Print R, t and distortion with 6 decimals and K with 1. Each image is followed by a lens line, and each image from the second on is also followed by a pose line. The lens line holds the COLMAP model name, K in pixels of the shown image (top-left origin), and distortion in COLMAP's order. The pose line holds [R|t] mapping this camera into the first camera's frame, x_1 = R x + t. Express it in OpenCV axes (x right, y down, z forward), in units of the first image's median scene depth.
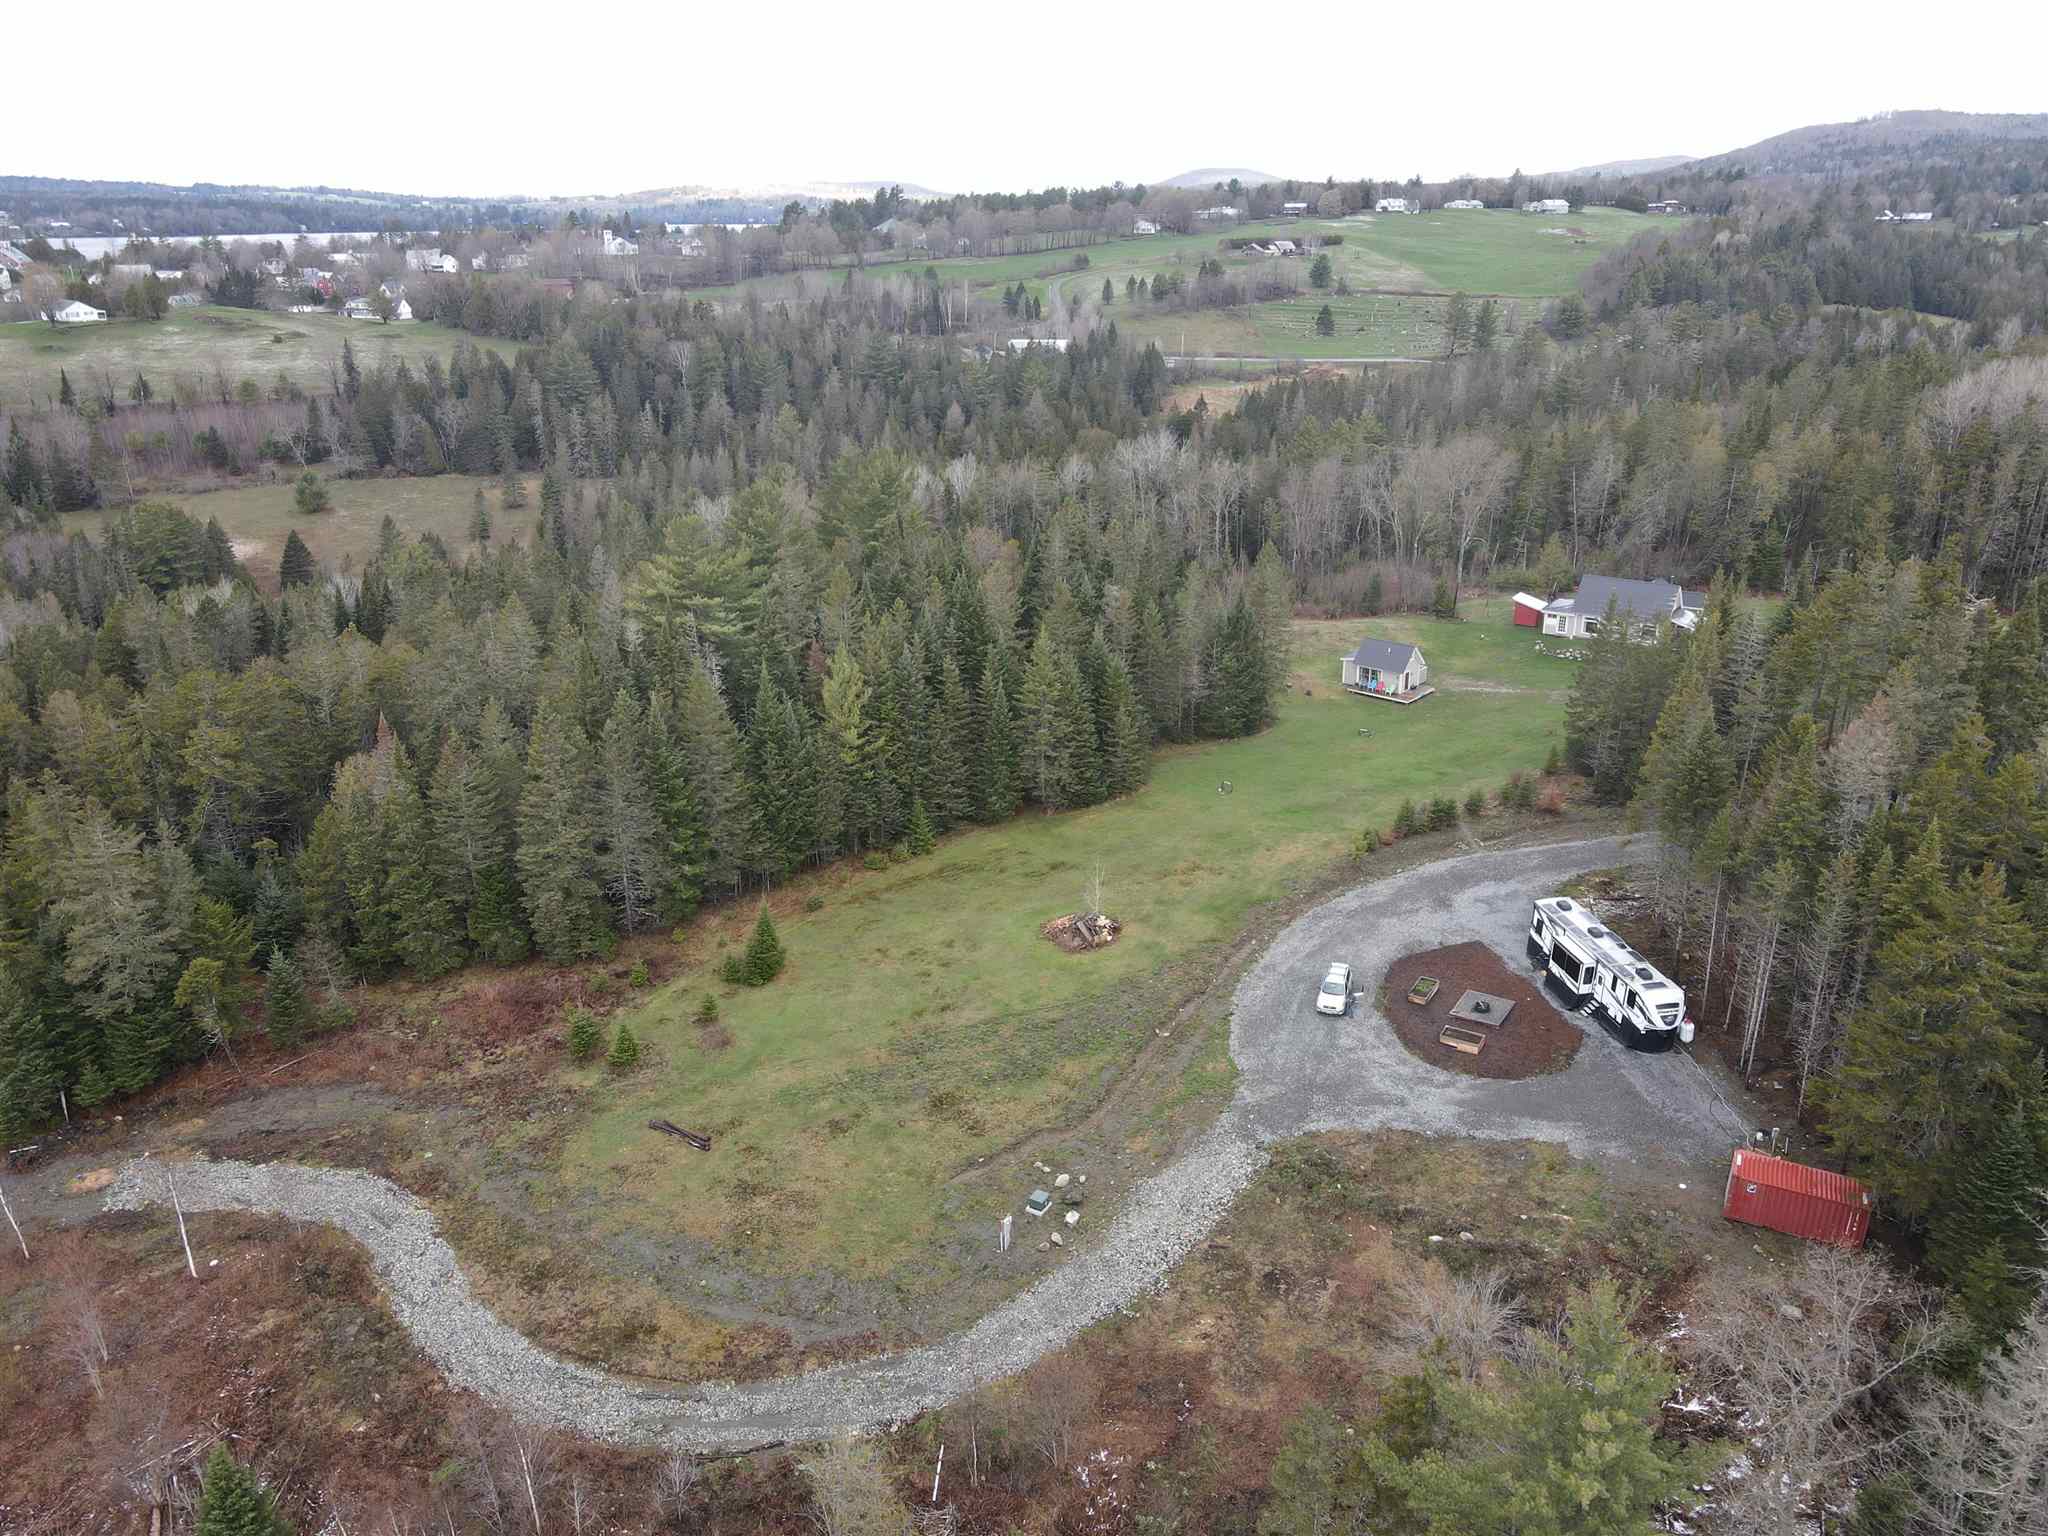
lens RADIAL K [[1501.8, 0, 1056.2], [0, 1501.8, 765.6], [0, 0, 1]] dist [0.009858, -0.003347]
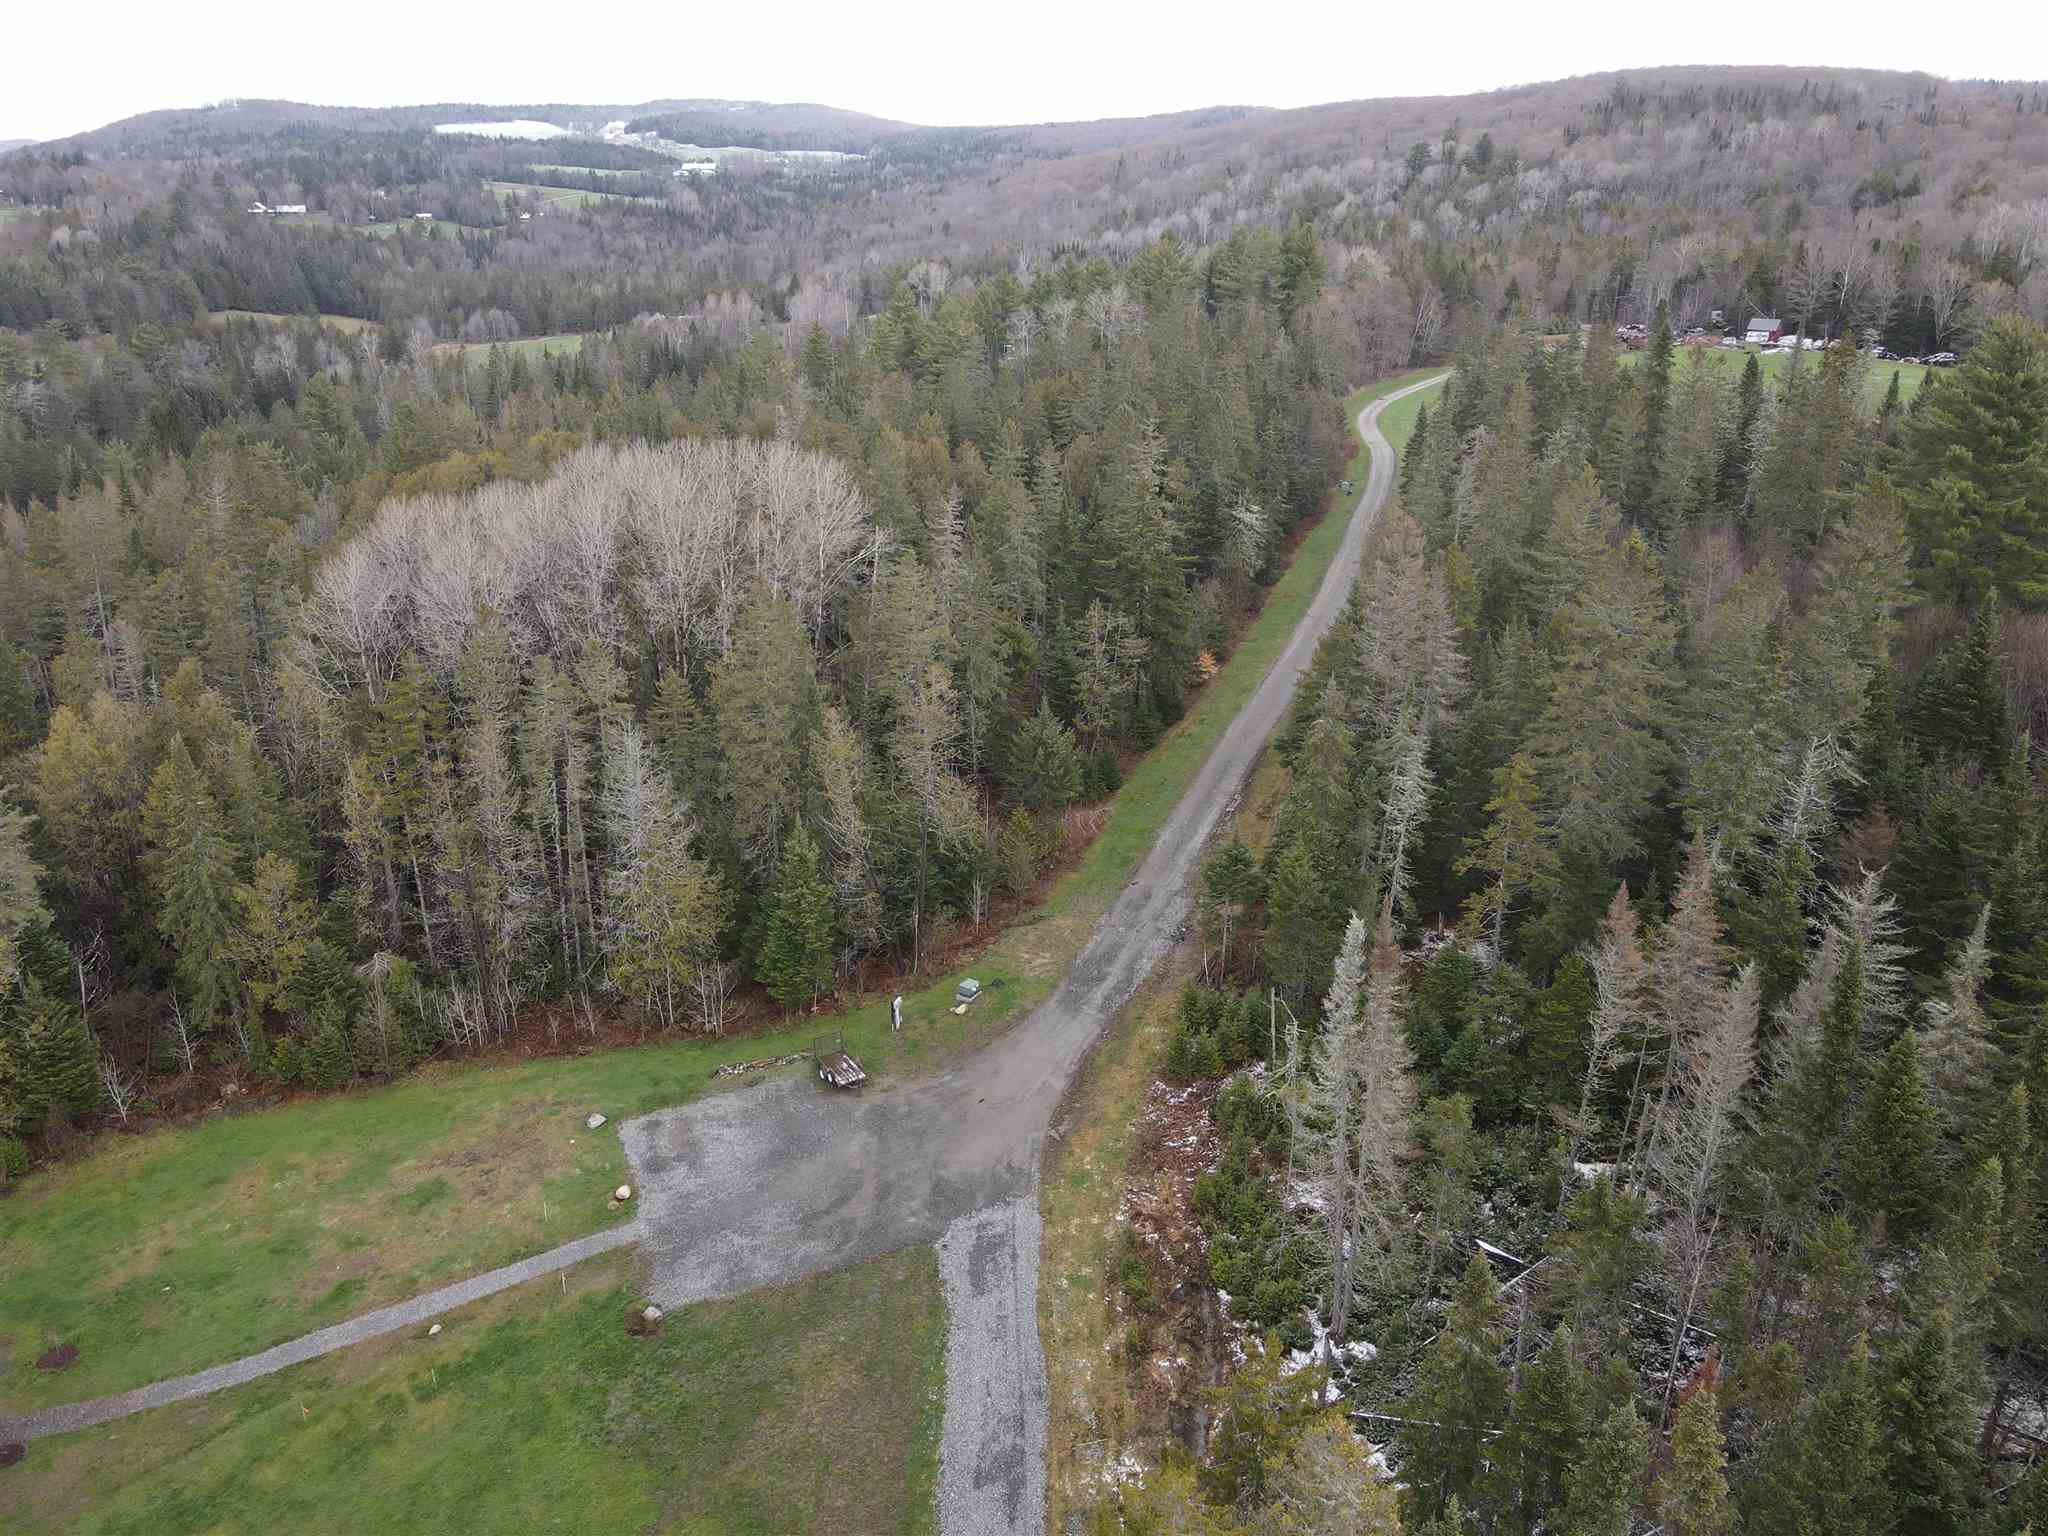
lens RADIAL K [[1501.8, 0, 1026.0], [0, 1501.8, 763.9], [0, 0, 1]] dist [0.009858, -0.003347]
pose [[0.610526, -0.276702, 0.742088, 0.064782], [0.273460, 0.953008, 0.130368, -0.035872], [-0.743289, 0.123338, 0.657503, 0.095617]]
